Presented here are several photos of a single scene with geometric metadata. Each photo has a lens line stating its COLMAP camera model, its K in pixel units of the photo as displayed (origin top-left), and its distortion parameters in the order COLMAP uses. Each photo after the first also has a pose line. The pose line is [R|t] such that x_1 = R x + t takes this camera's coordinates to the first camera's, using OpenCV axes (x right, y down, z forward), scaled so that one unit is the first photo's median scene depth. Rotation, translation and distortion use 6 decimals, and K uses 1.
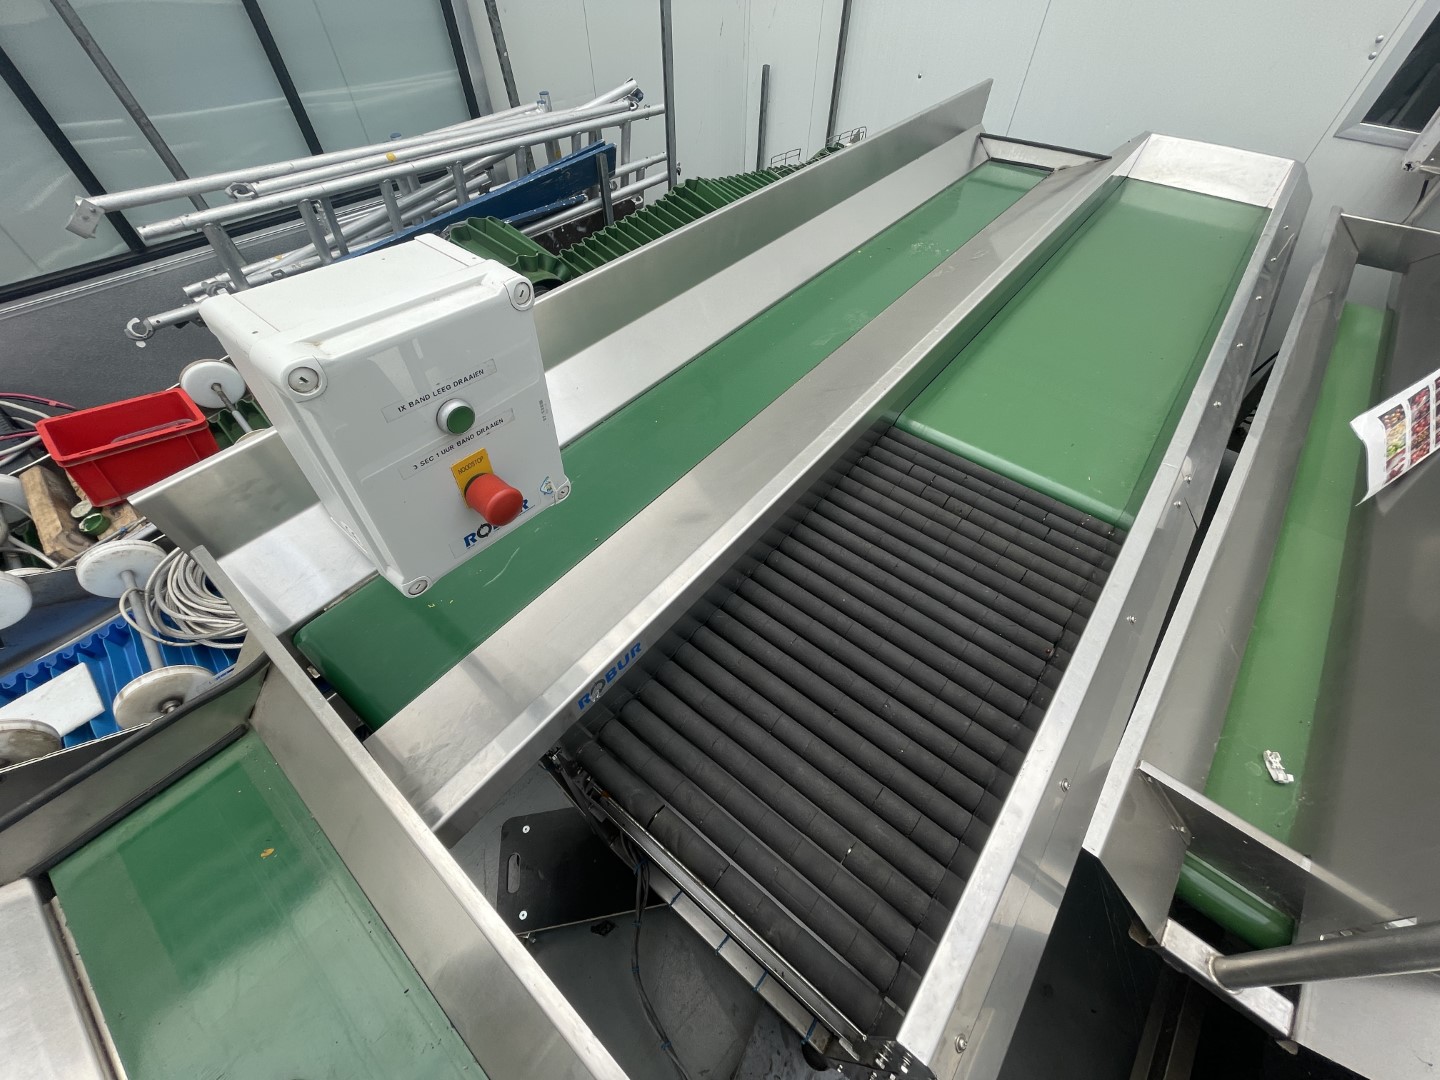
lens RADIAL K [[577.0, 0, 720.0], [0, 577.0, 540.0], [0, 0, 1]] dist [-0.000218, -0.000098]
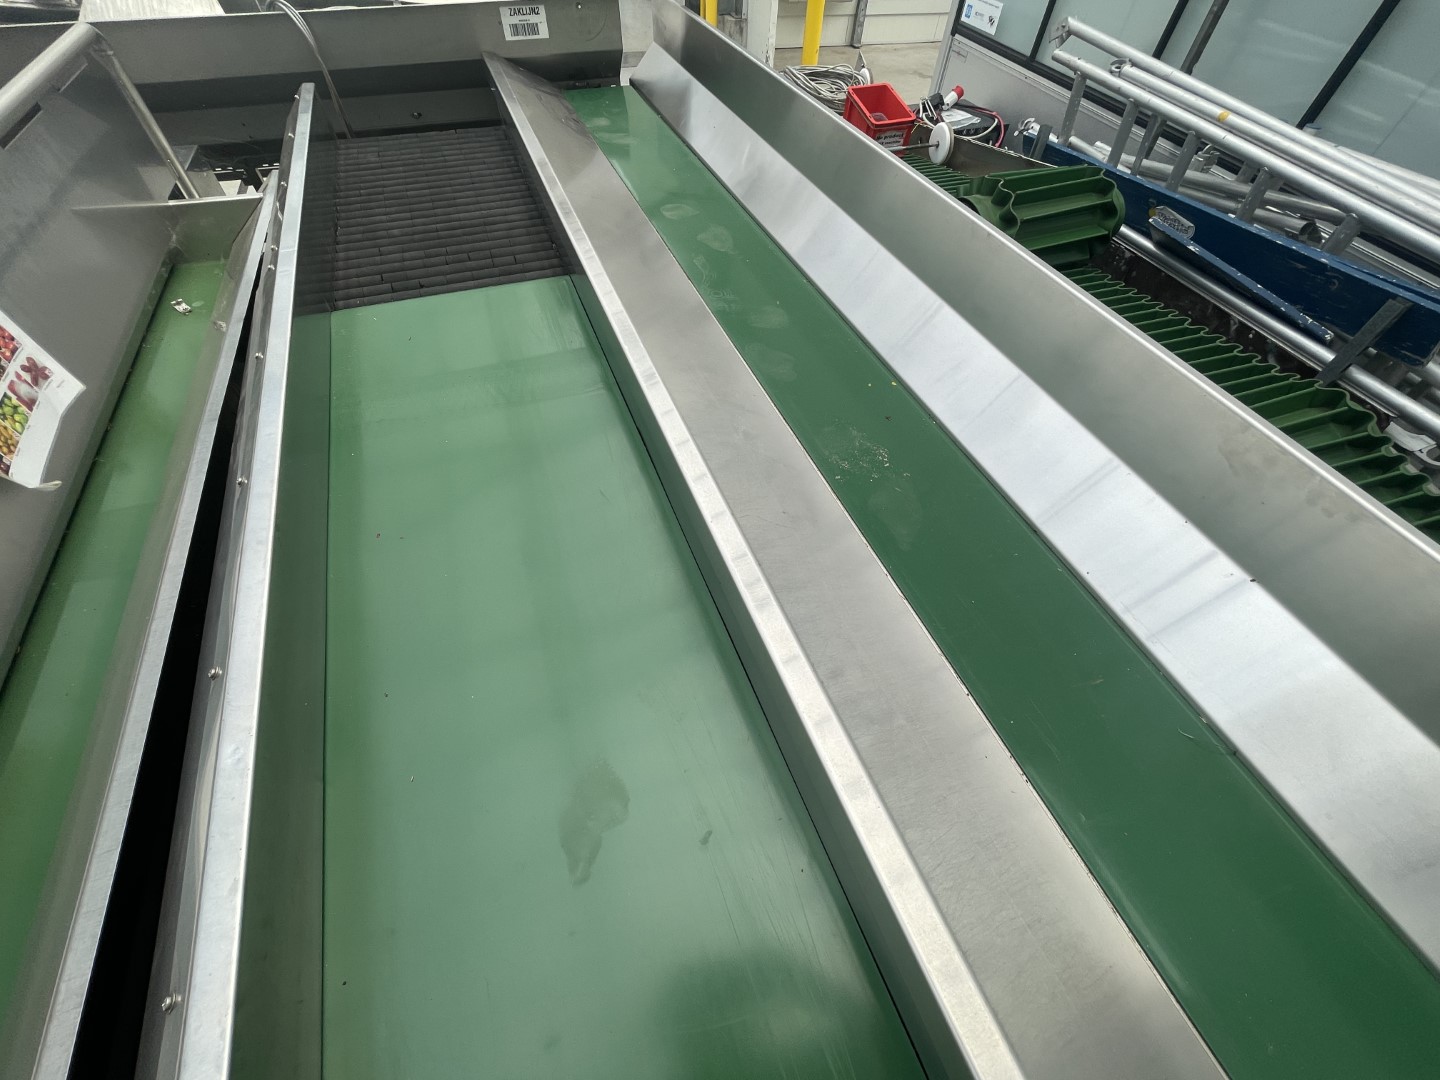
lens RADIAL K [[577.0, 0, 720.0], [0, 577.0, 540.0], [0, 0, 1]] dist [-0.000218, -0.000098]
pose [[-0.488198, 0.680406, -0.546543, 0.682440], [-0.692410, 0.079238, 0.717139, -0.706908], [0.531253, 0.728539, 0.432436, 0.689819]]
